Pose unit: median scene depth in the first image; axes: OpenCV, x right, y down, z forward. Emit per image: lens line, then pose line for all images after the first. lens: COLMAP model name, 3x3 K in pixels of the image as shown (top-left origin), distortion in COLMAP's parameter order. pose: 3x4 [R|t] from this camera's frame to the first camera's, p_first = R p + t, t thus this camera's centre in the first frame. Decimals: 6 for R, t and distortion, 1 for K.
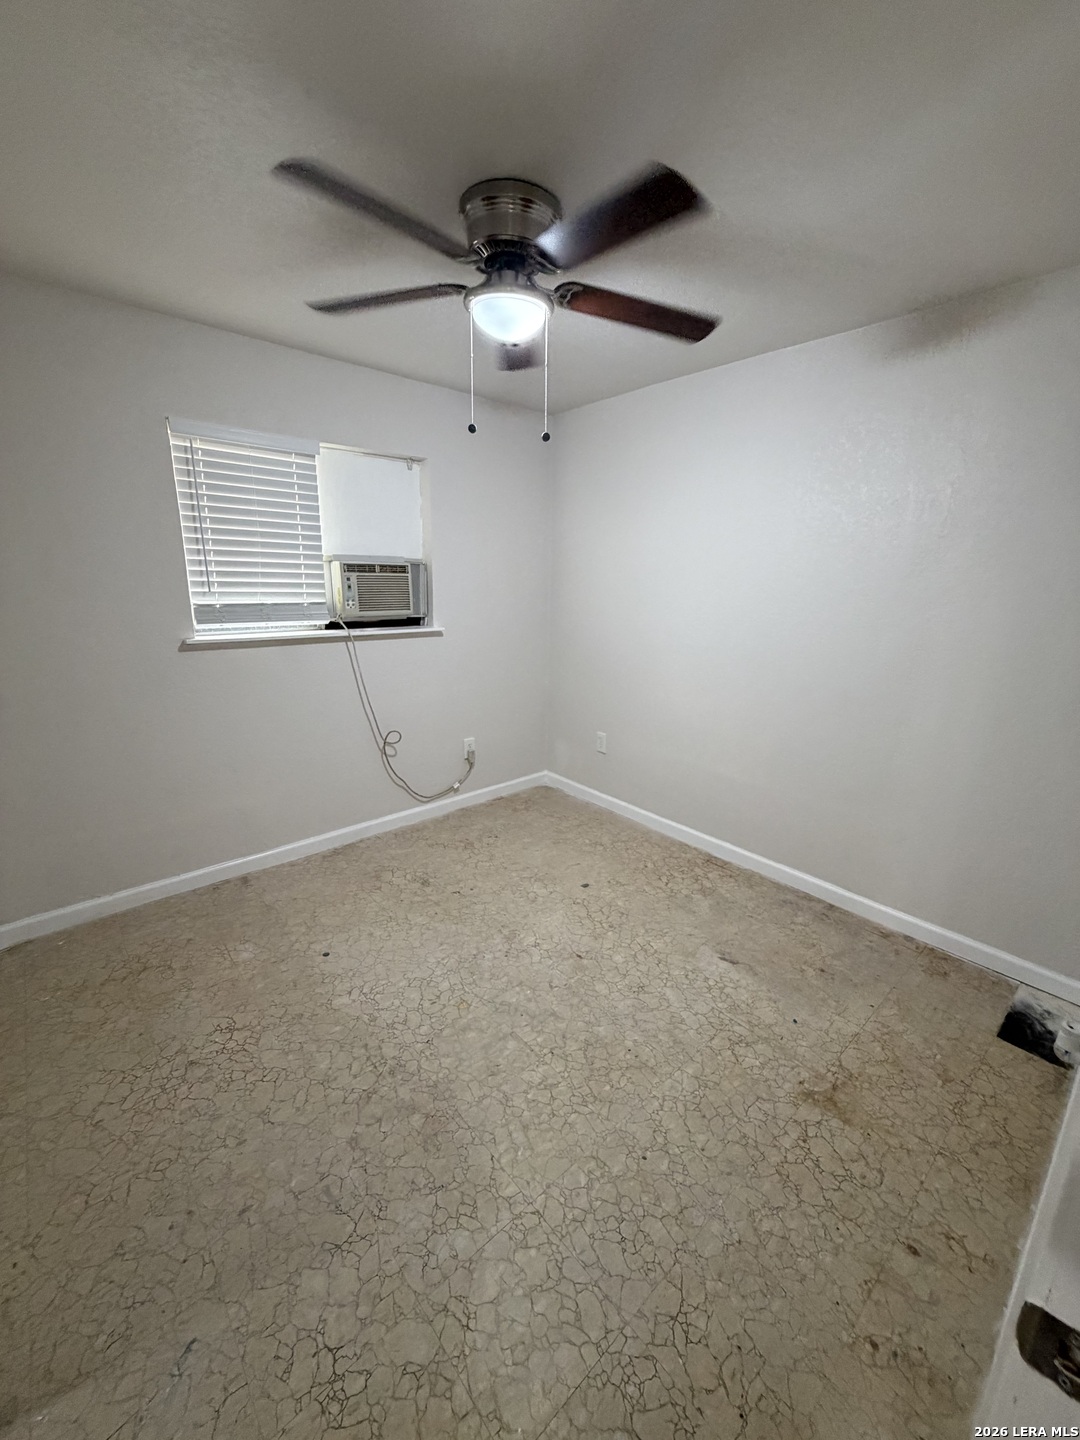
lens RADIAL K [[572.2, 0, 538.9], [0, 572.2, 714.0], [0, 0, 1]] dist [0.000220, -0.000063]
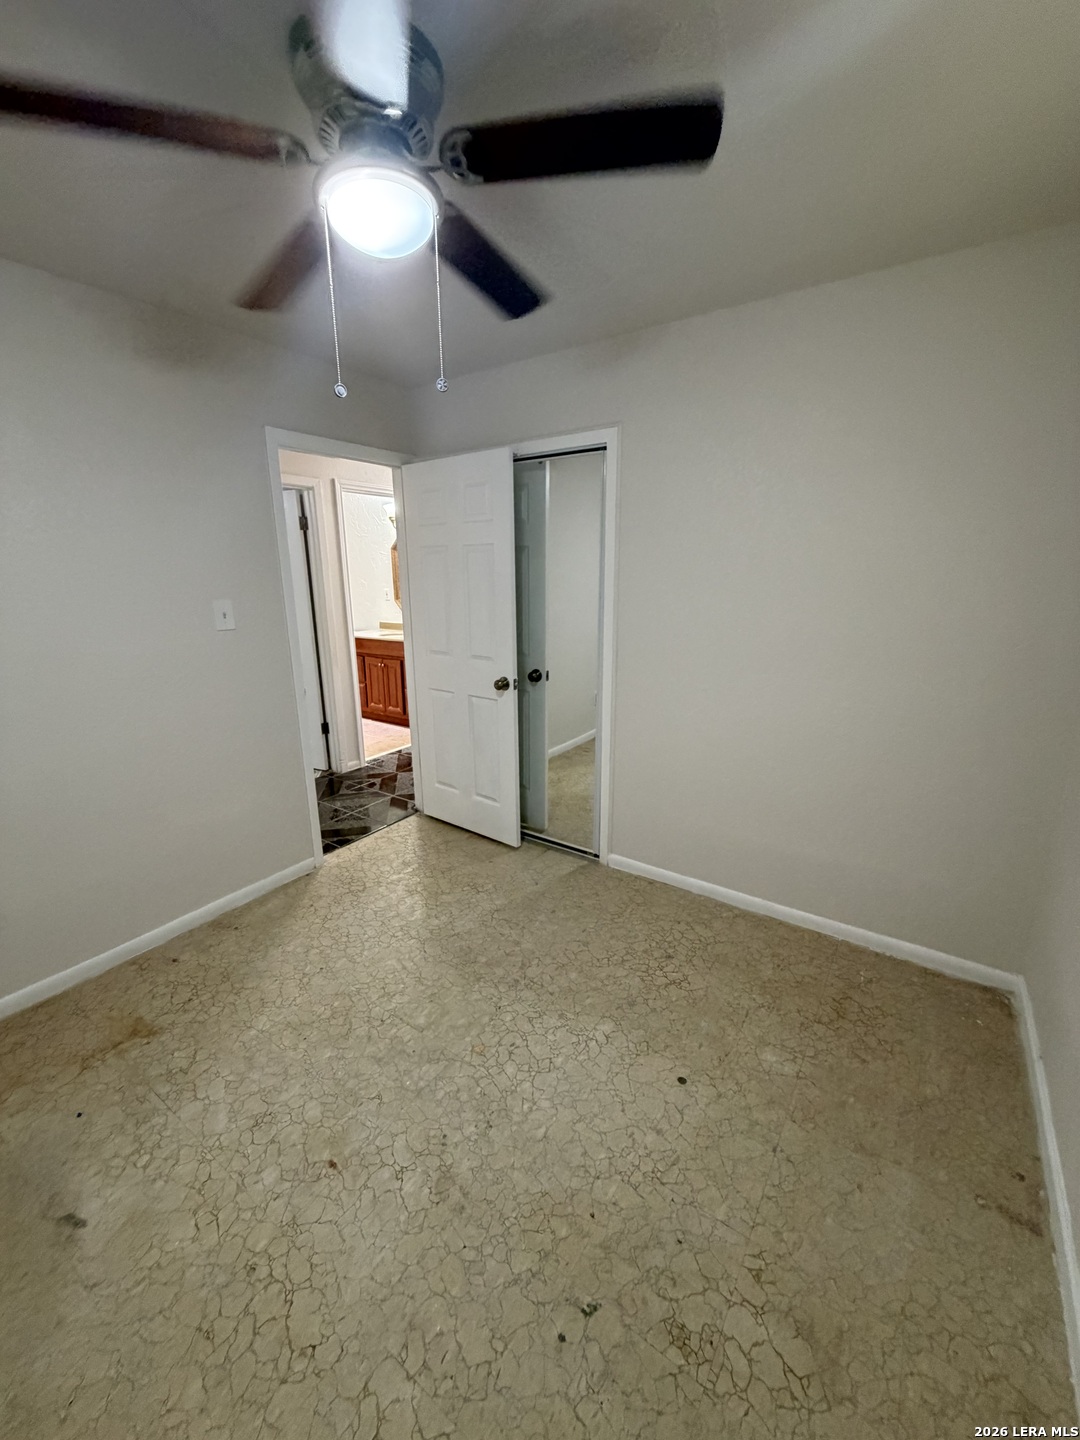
lens RADIAL K [[572.2, 0, 538.9], [0, 572.2, 714.0], [0, 0, 1]] dist [0.000220, -0.000063]
pose [[-0.969982, 0.051767, -0.237603, -0.033361], [-0.066255, 0.883854, 0.463046, -0.394410], [0.233977, 0.464889, -0.853893, 1.535447]]
